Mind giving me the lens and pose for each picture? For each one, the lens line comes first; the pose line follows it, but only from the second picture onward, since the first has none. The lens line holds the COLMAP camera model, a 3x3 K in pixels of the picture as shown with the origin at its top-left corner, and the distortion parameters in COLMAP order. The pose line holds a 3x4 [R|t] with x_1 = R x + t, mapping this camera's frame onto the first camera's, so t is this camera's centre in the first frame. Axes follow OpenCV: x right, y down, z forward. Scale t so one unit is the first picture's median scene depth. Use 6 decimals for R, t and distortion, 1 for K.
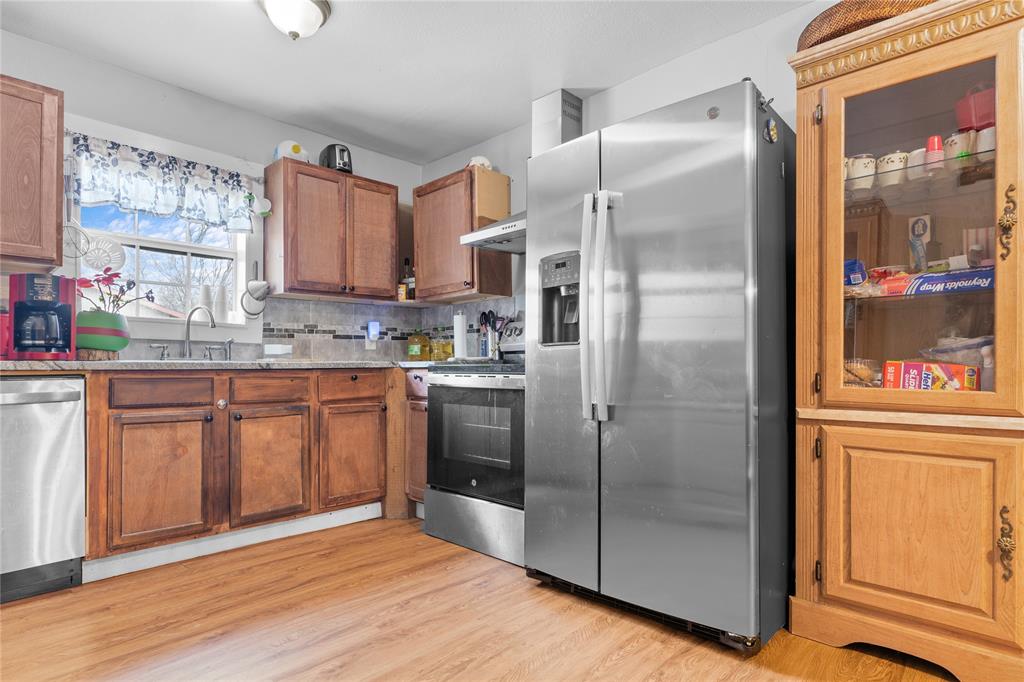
lens RADIAL K [[543.4, 0, 512.9], [0, 543.4, 359.6], [0, 0, 1]] dist [0.014480, 0.000205]
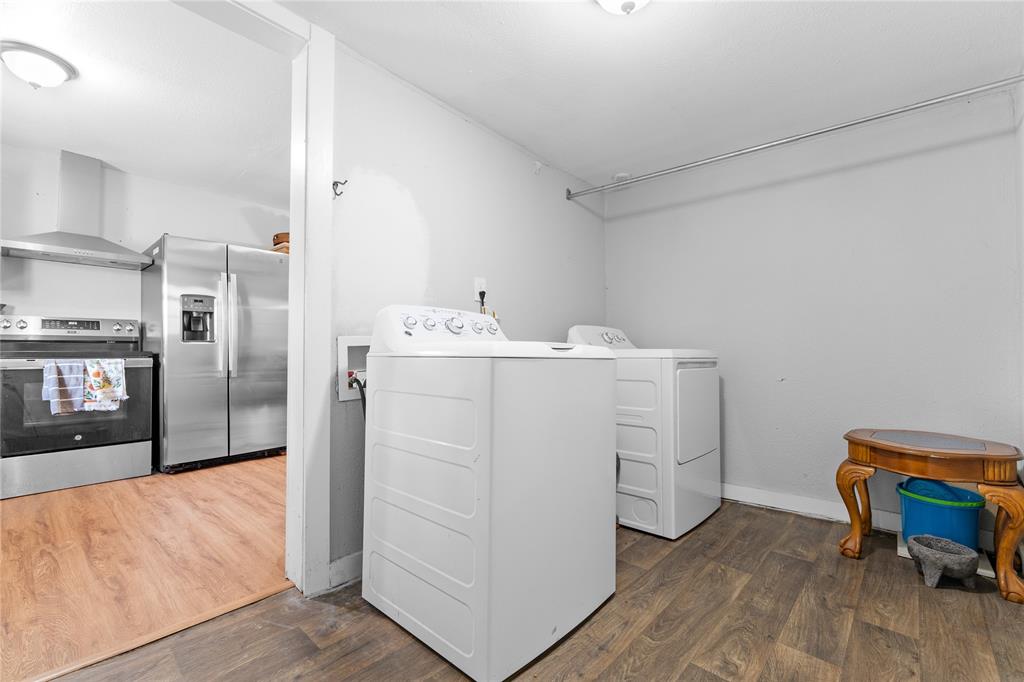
lens RADIAL K [[443.3, 0, 512.0], [0, 443.3, 341.0], [0, 0, 1]] dist [-0.000072, -0.000024]
pose [[-0.060040, 0.030543, 0.997729, -1.625807], [-0.007833, 0.999487, -0.031068, 0.010603], [-0.998165, -0.009680, -0.059770, -0.027345]]
